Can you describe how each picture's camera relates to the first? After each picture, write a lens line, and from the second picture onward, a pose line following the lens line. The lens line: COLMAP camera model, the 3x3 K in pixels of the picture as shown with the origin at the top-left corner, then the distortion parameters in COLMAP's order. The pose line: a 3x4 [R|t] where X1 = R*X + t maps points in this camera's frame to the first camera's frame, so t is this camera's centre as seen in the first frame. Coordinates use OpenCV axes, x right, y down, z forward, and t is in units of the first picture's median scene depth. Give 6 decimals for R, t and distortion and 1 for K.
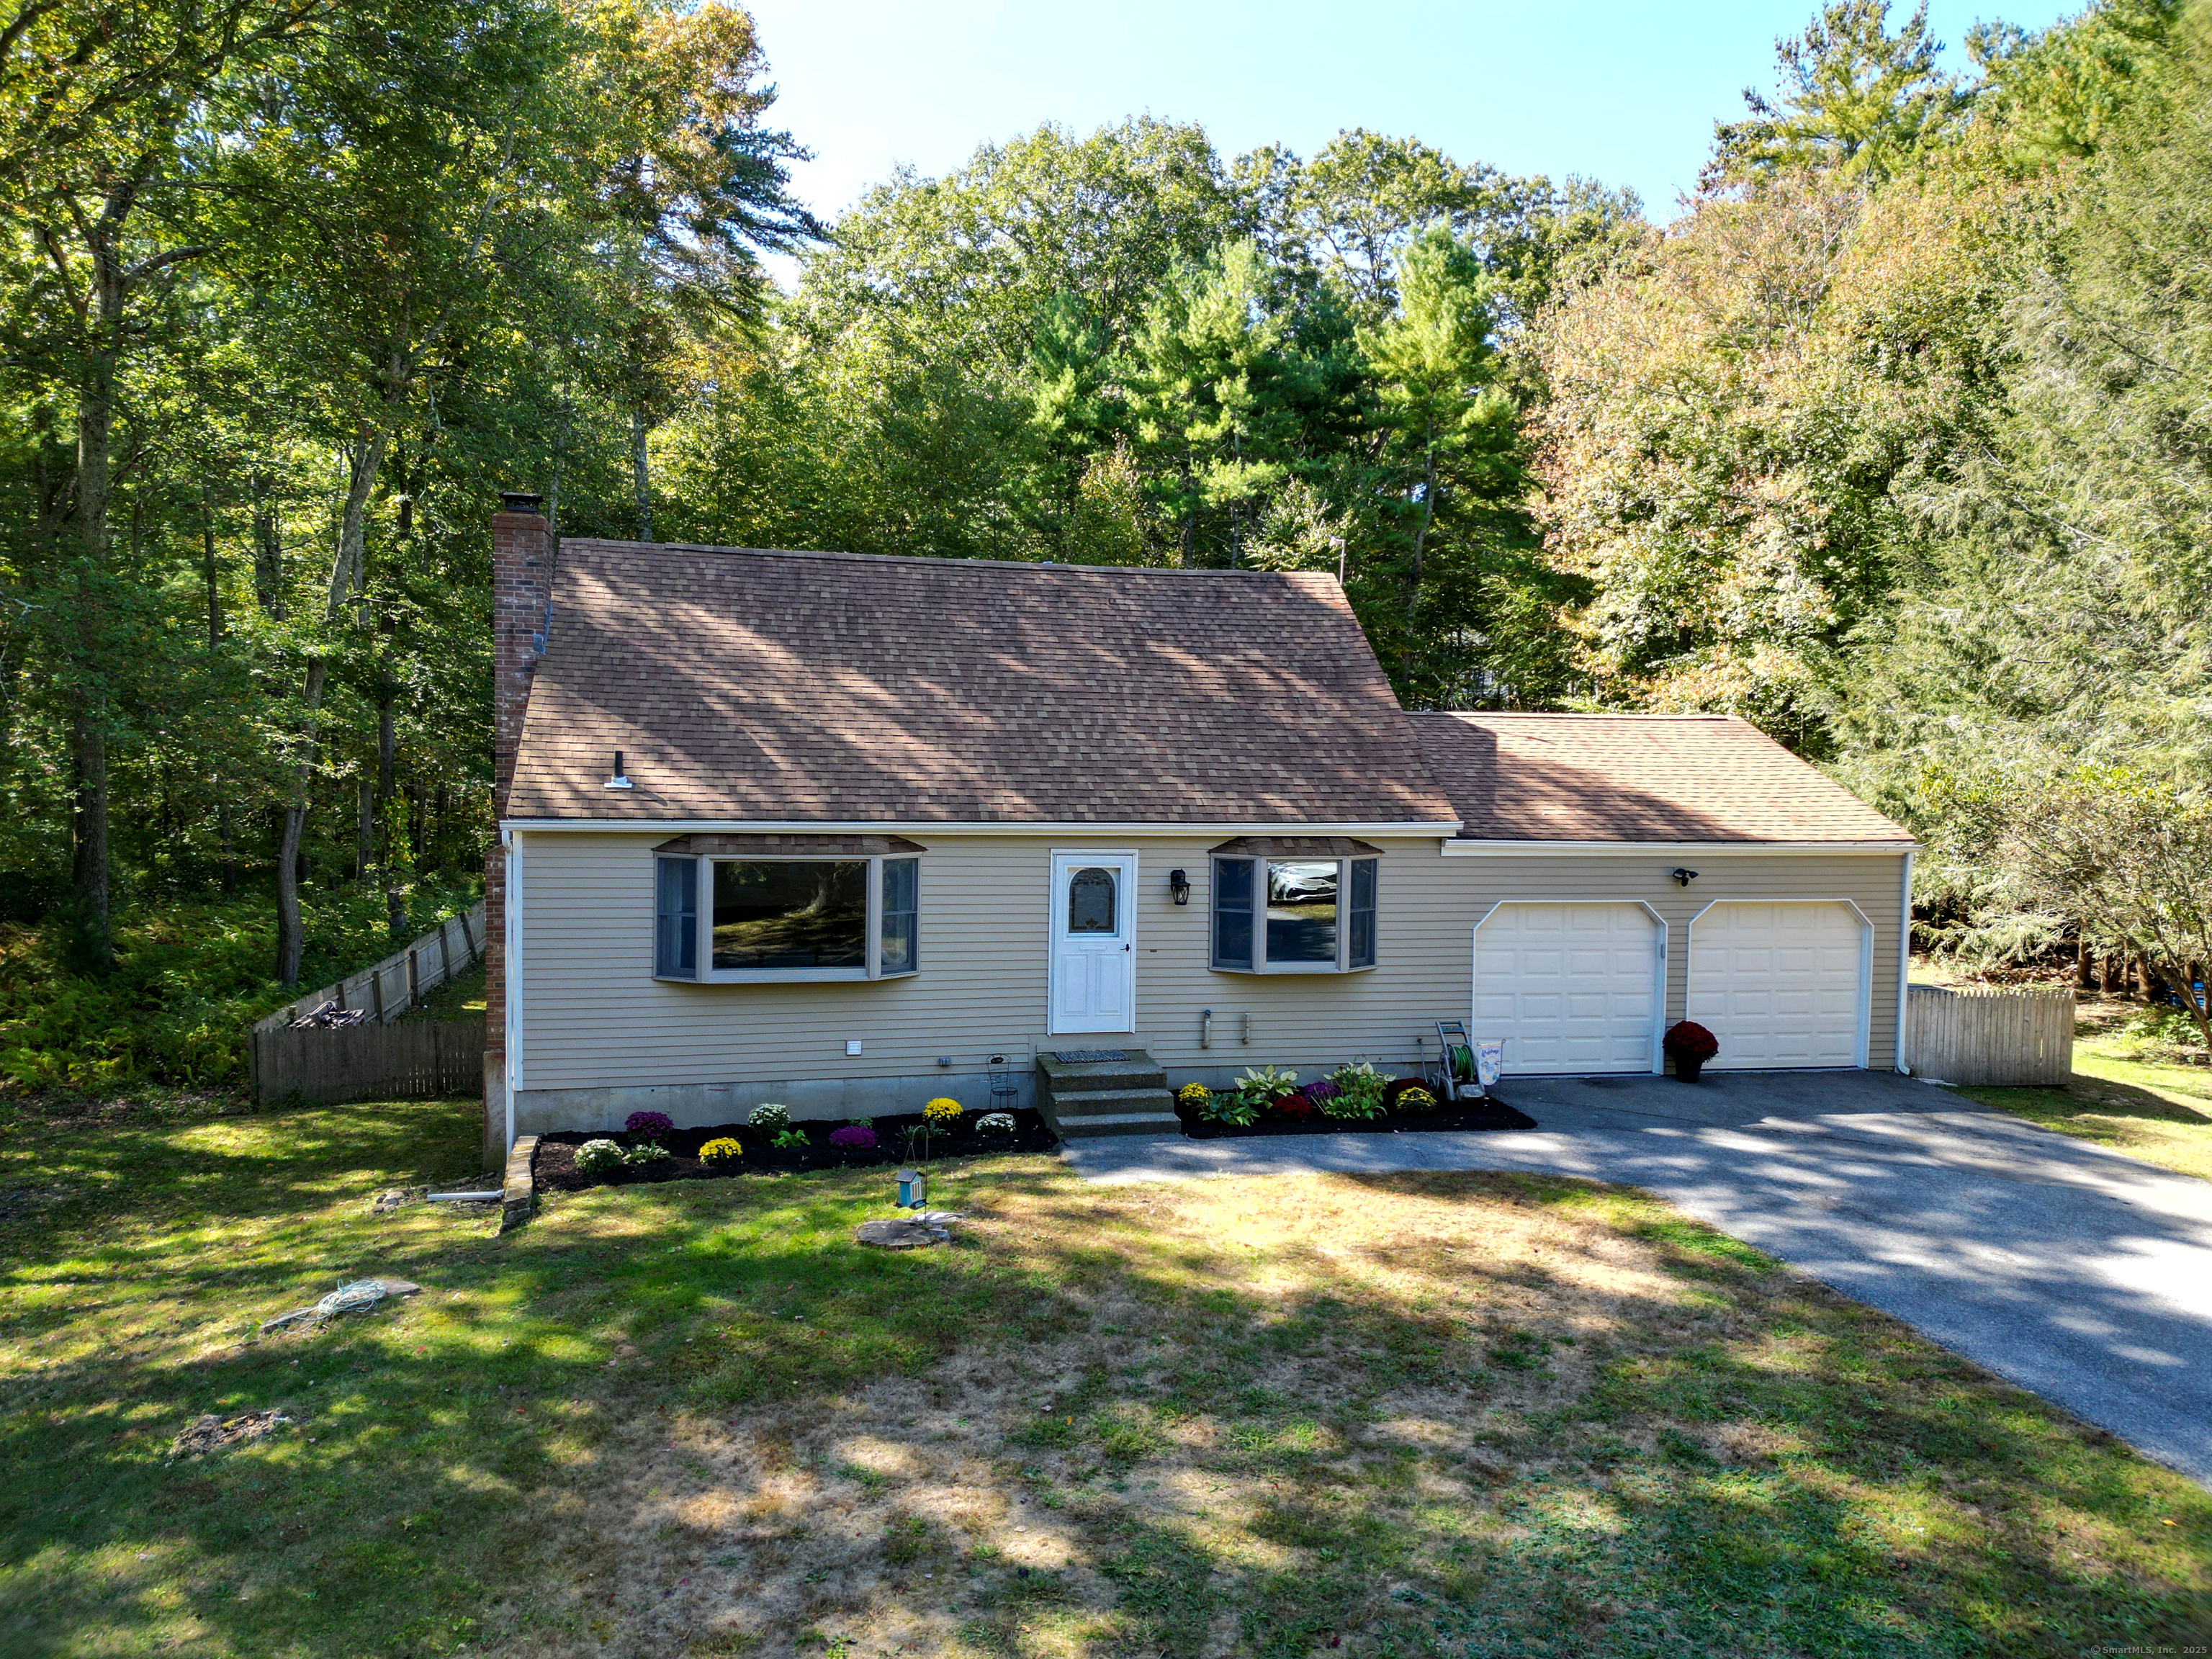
lens RADIAL K [[1530.2, 0, 1106.0], [0, 1530.2, 829.5], [0, 0, 1]] dist [0.022436, -0.005129]
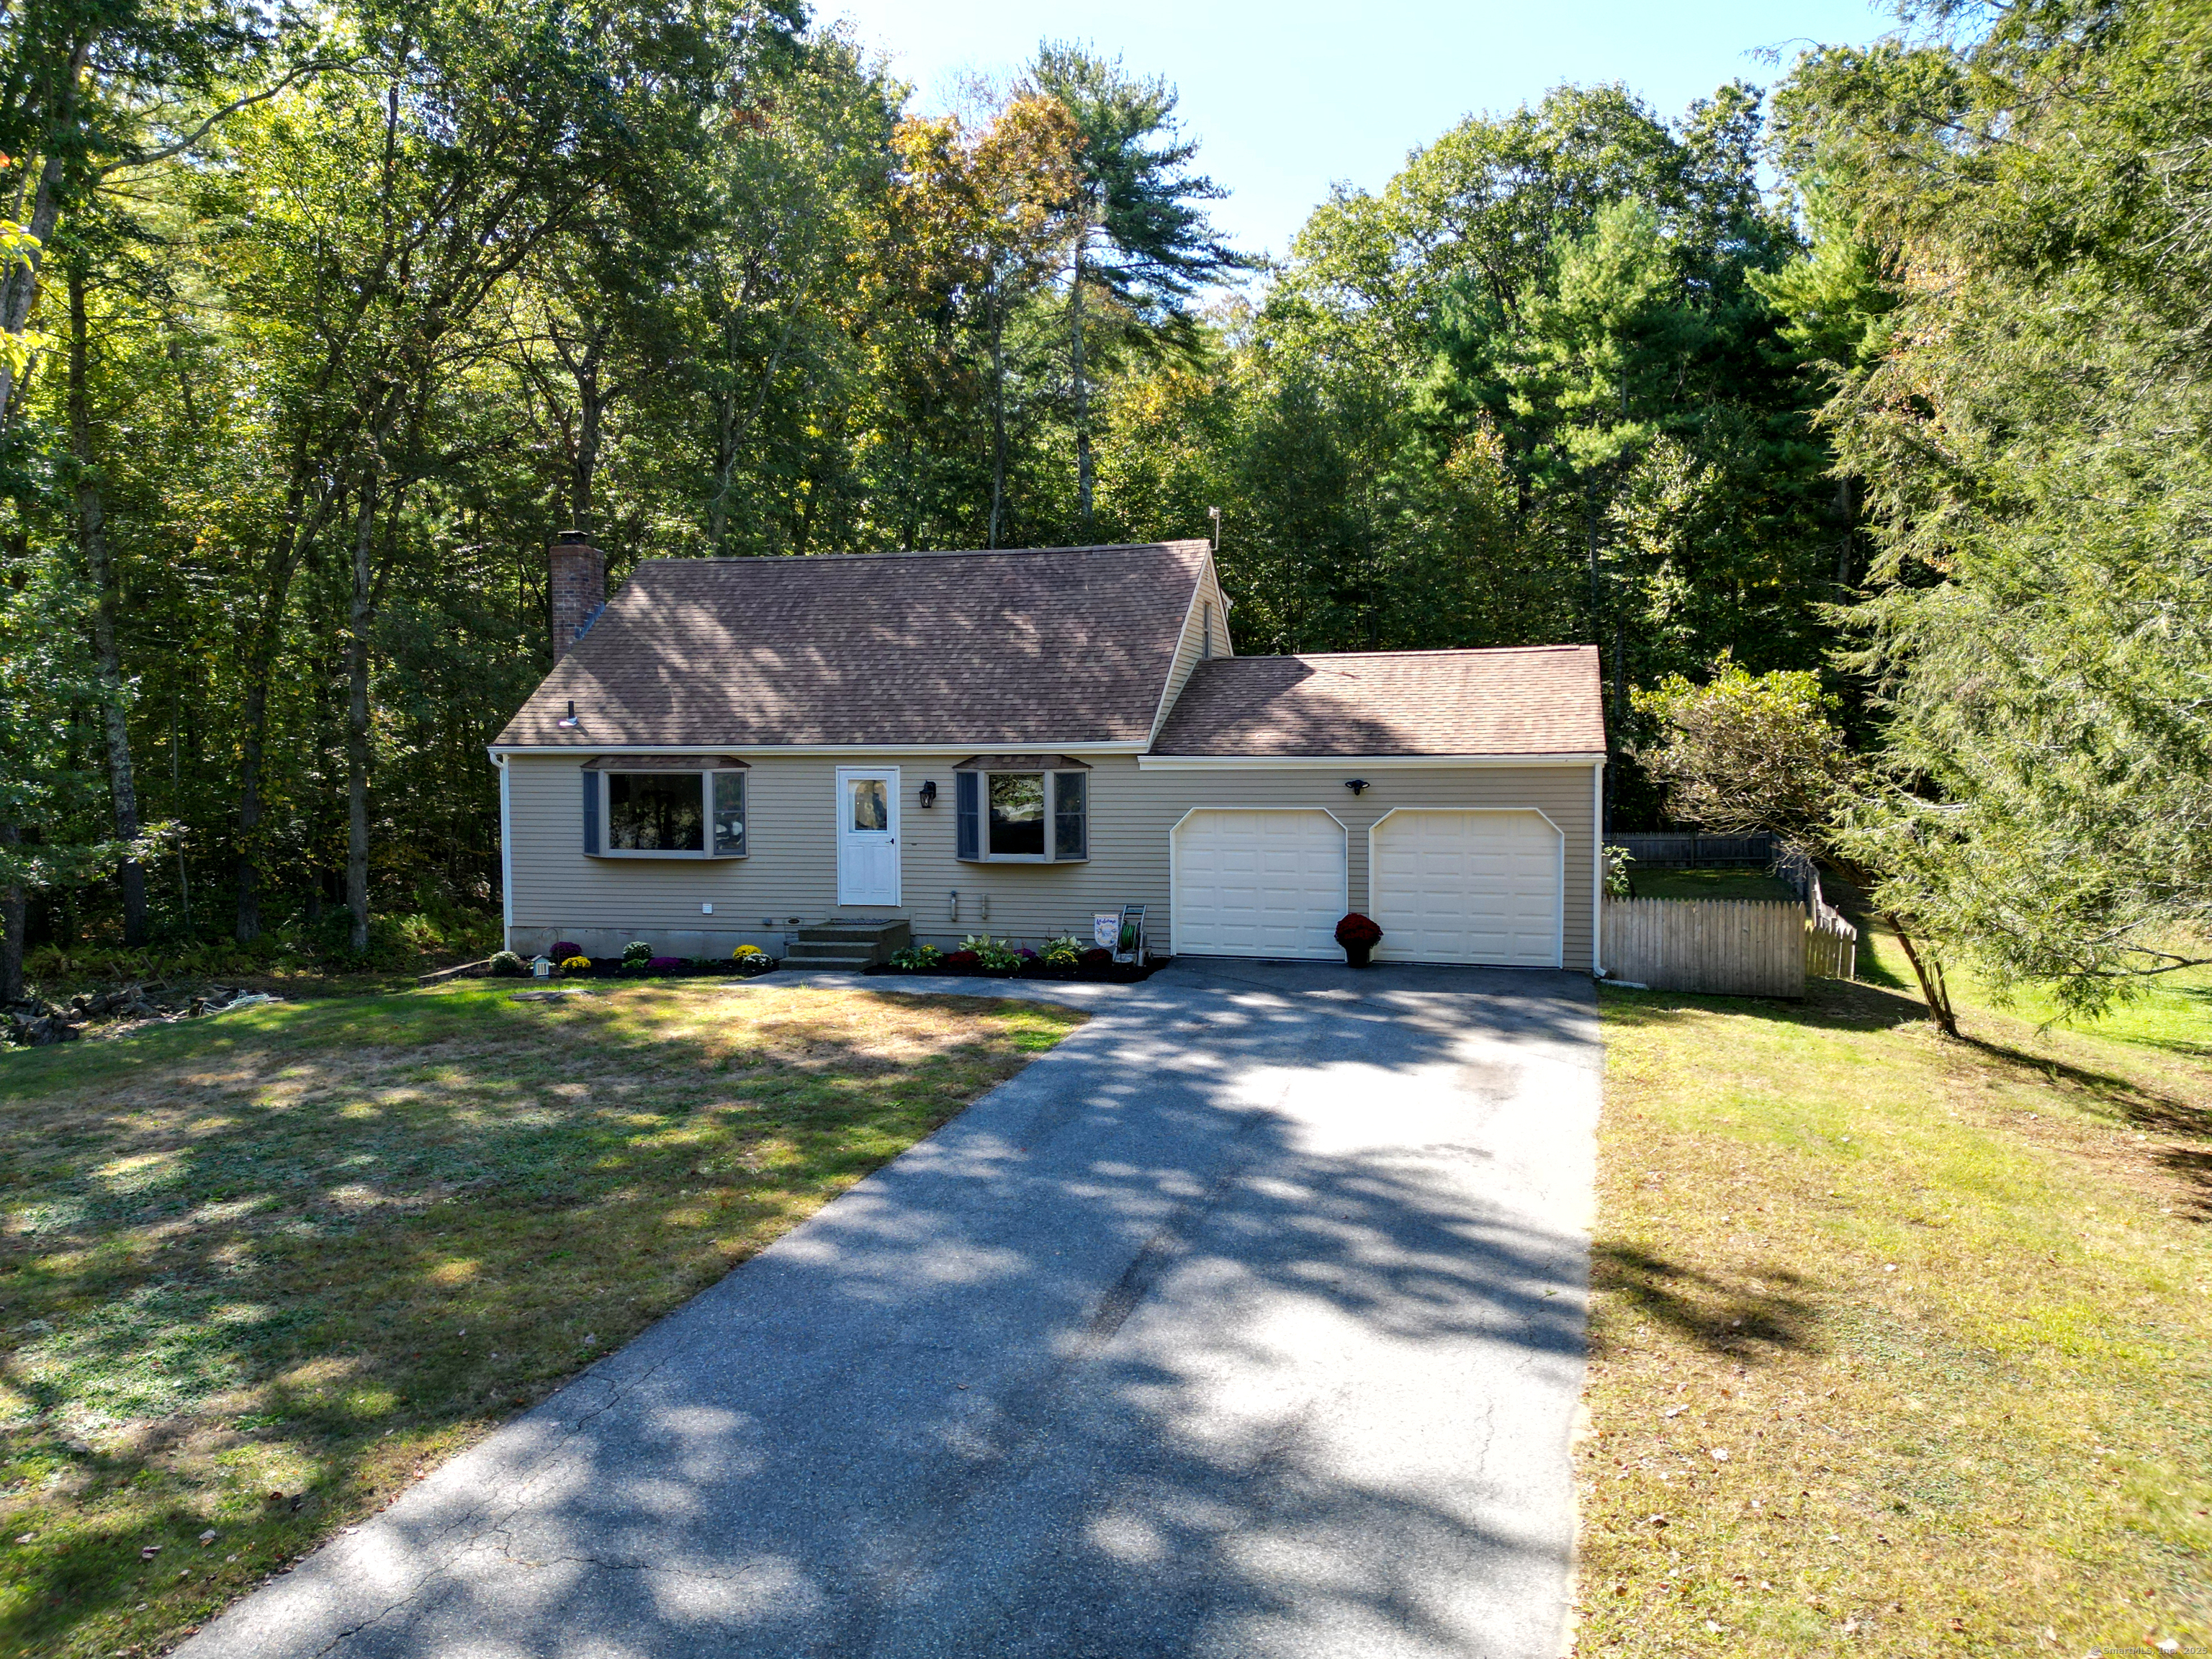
lens RADIAL K [[1530.2, 0, 1106.0], [0, 1530.2, 829.5], [0, 0, 1]] dist [0.022436, -0.005129]
pose [[0.893167, 0.002352, -0.449719, 0.250139], [-0.002430, 0.999997, 0.000405, 0.021740], [0.449718, 0.000731, 0.893170, -0.030404]]
